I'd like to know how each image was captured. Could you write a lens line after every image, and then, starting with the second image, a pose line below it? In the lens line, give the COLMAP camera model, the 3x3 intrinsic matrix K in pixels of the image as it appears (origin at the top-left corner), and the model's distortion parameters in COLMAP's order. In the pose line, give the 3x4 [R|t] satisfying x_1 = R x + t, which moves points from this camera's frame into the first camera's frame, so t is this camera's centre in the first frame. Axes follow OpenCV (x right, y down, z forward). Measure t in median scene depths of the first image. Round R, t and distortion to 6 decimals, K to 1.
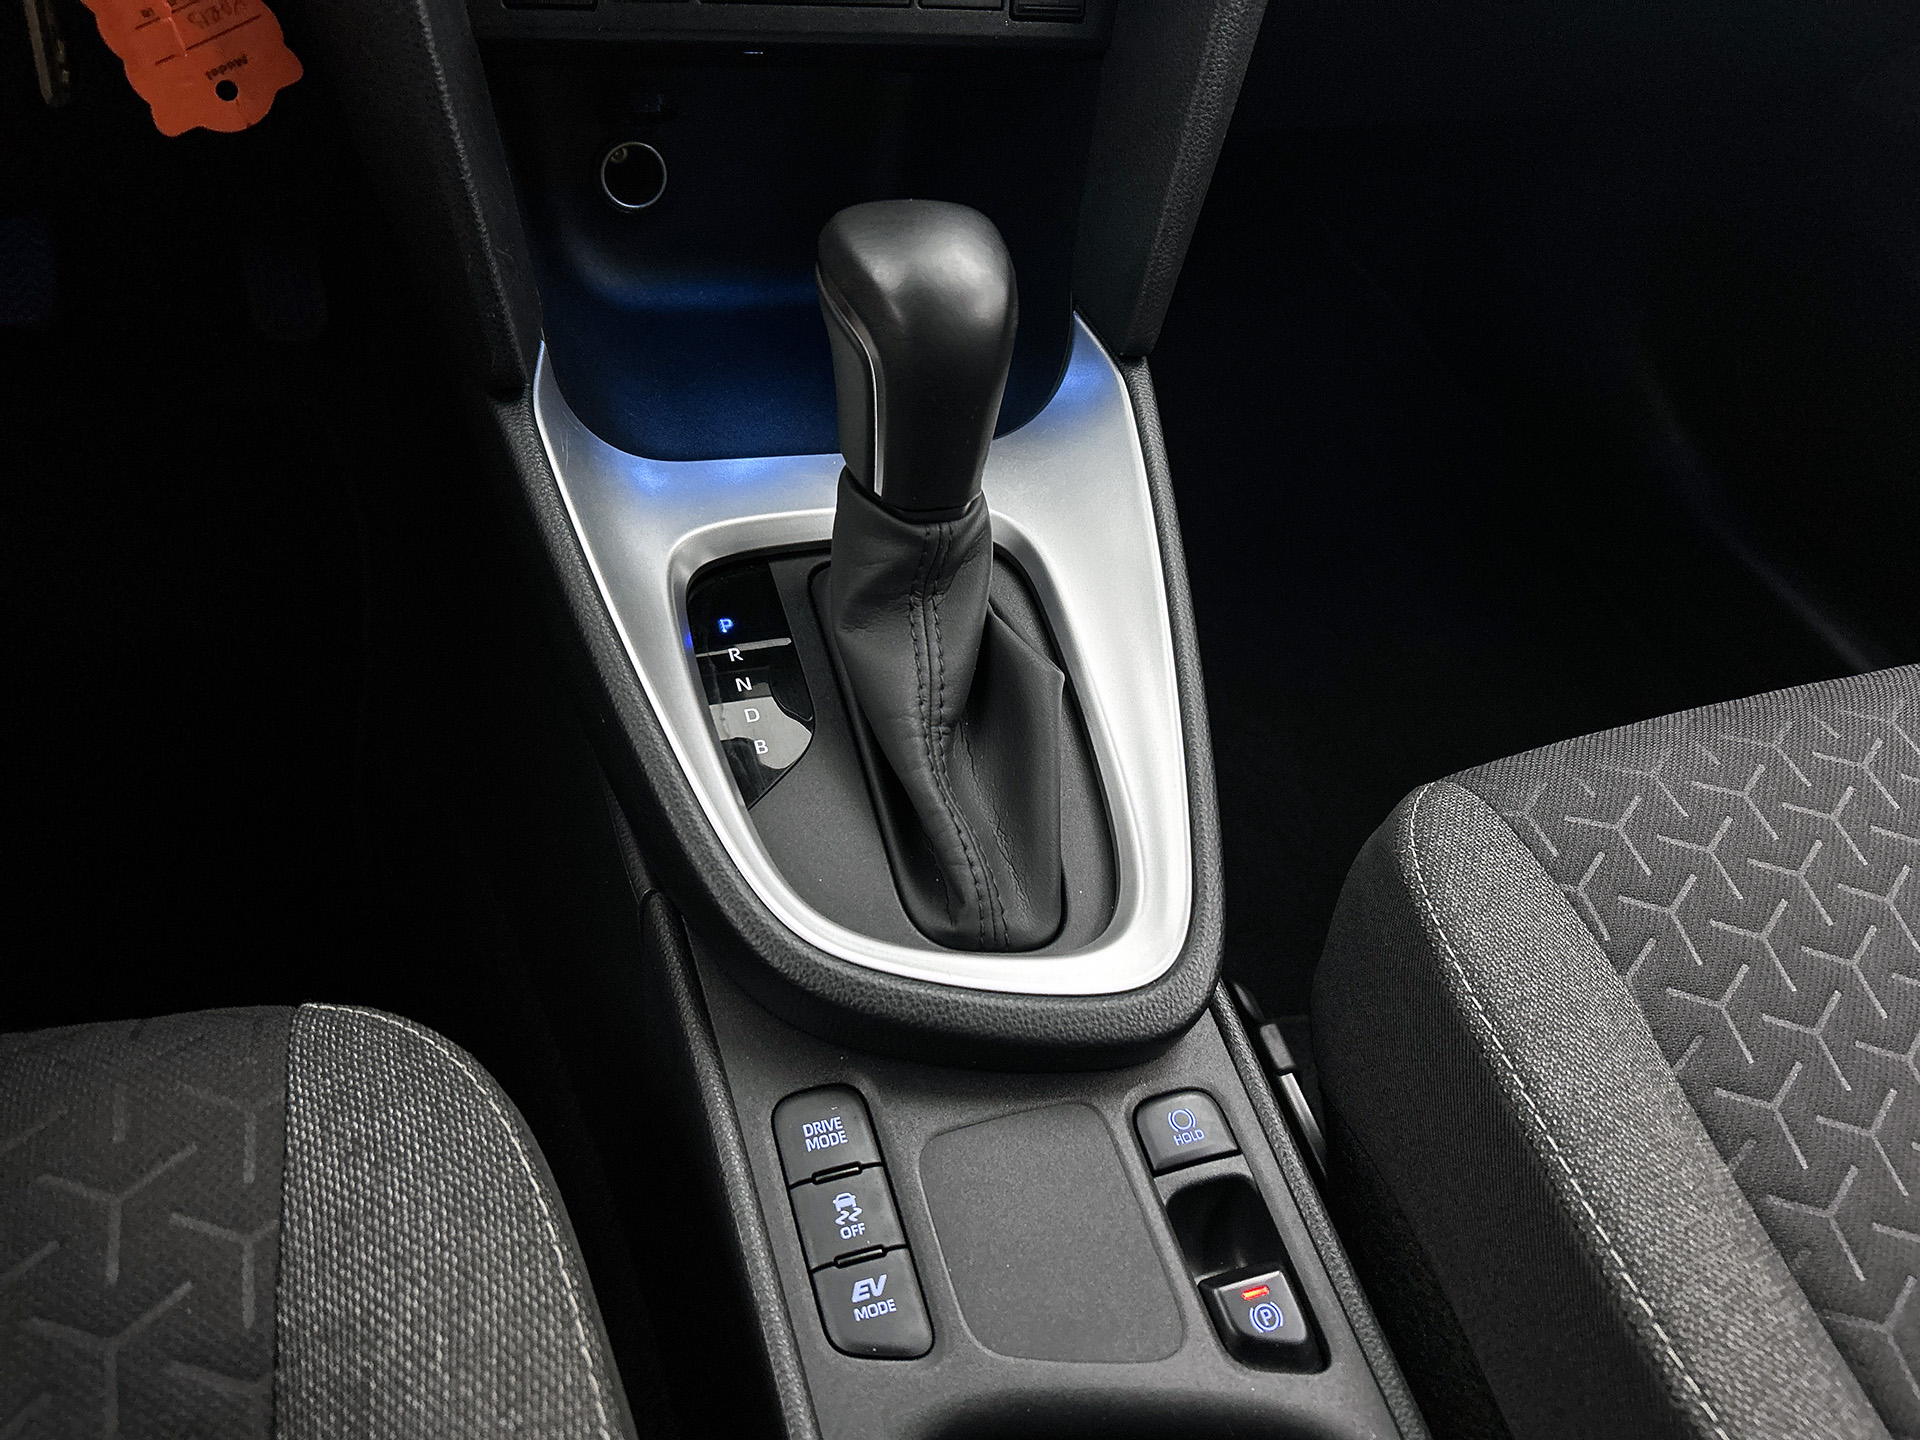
lens RADIAL K [[1462.7, 0, 979.1], [0, 1462.7, 713.4], [0, 0, 1]] dist [0.031441, -0.010958]
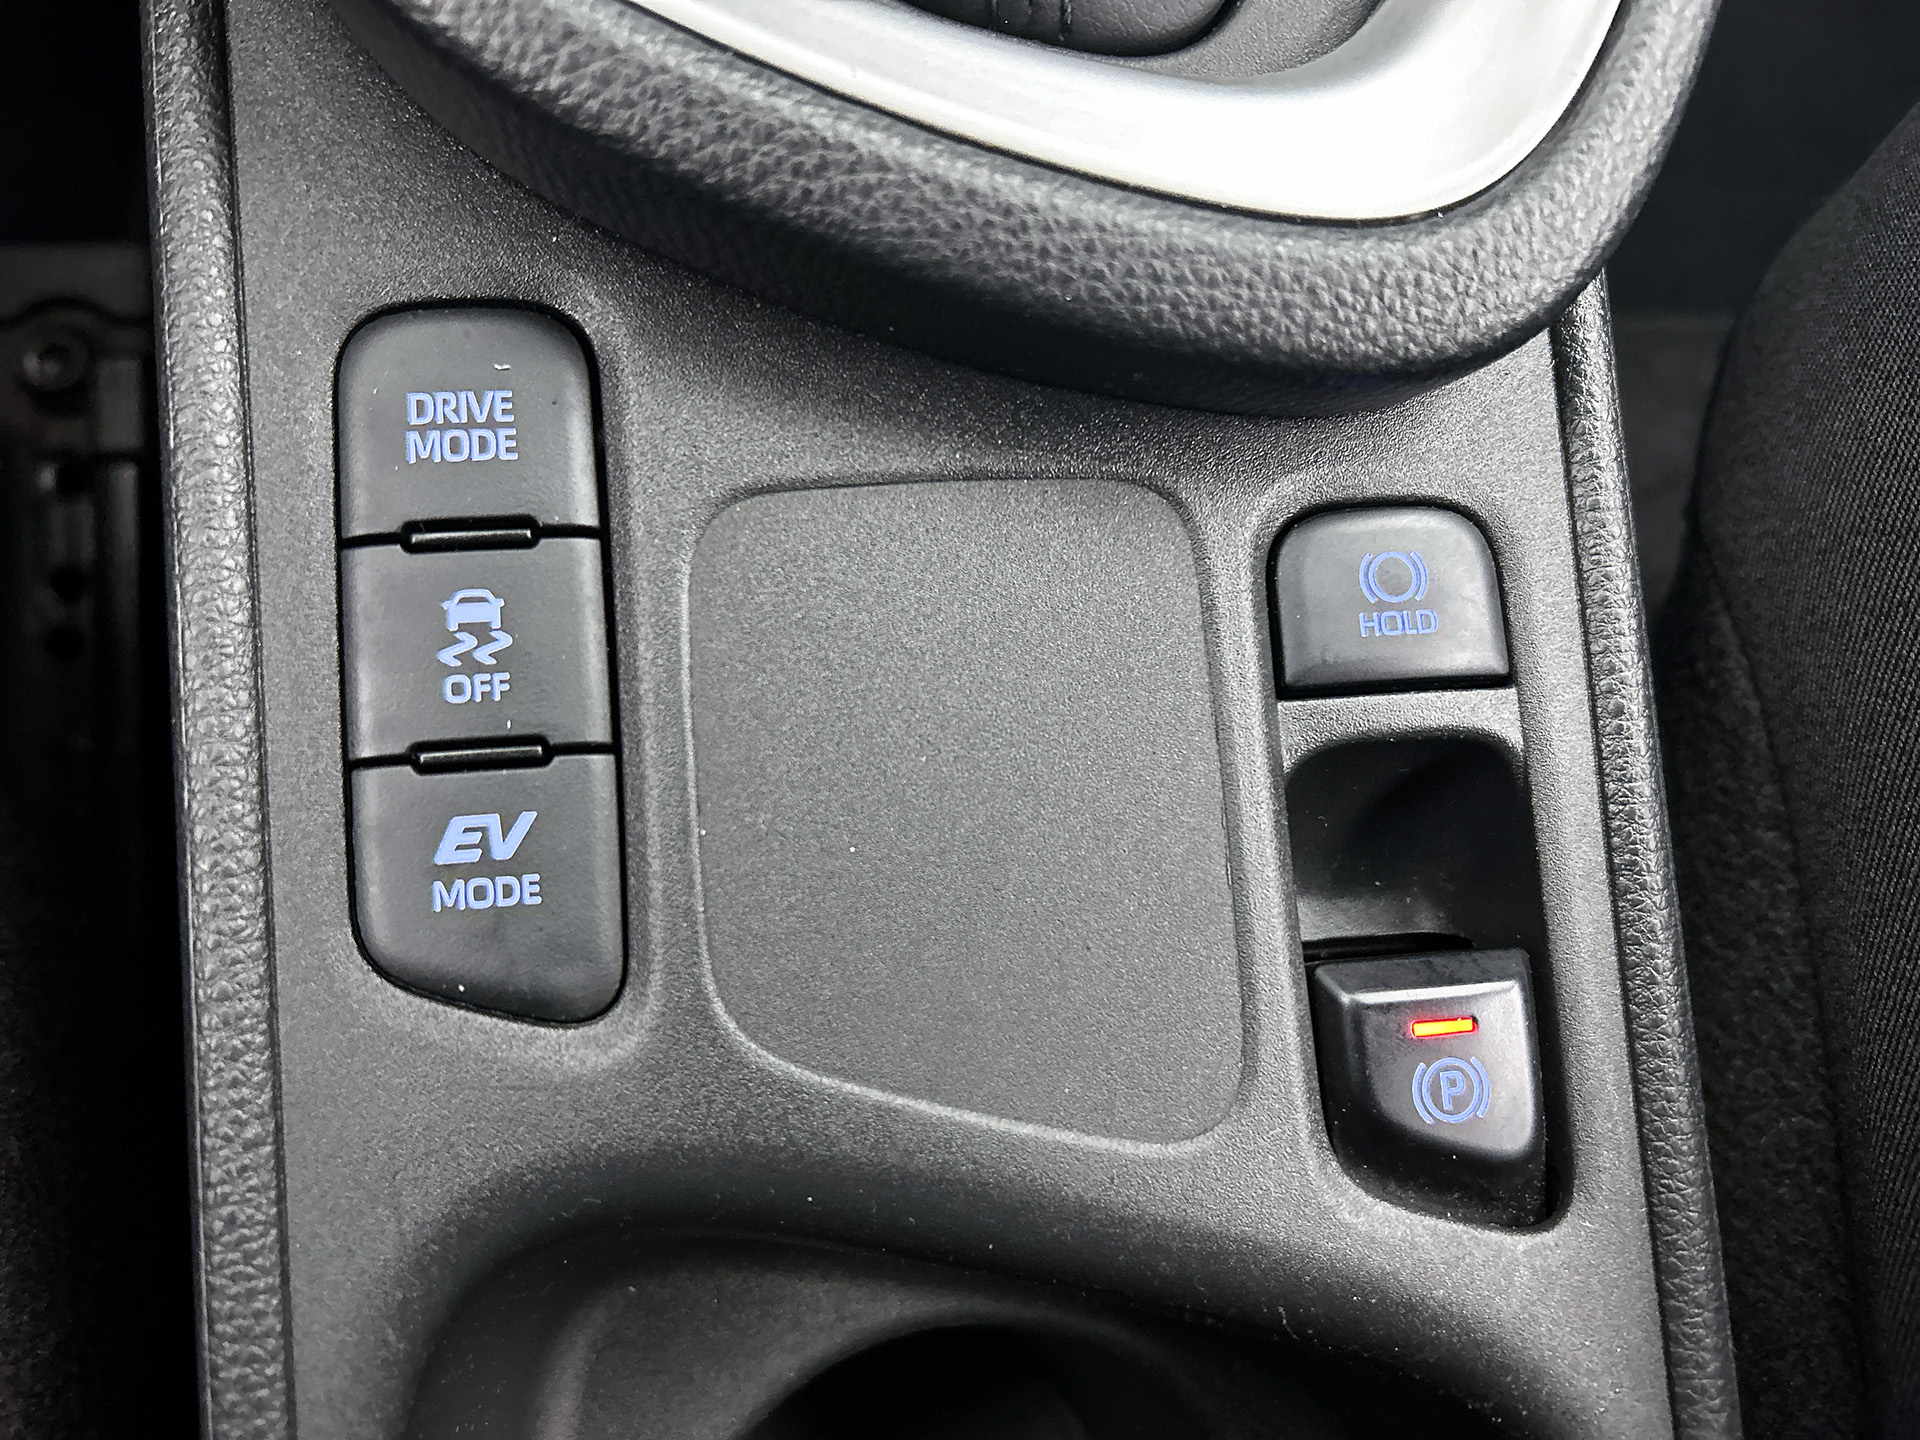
lens RADIAL K [[1462.7, 0, 952.0], [0, 1462.7, 705.2], [0, 0, 1]] dist [0.031441, -0.010958]
pose [[0.970013, 0.235499, -0.060128, 0.058221], [-0.172967, 0.842644, 0.509934, 0.131264], [0.170755, -0.484242, 0.858110, 0.660074]]
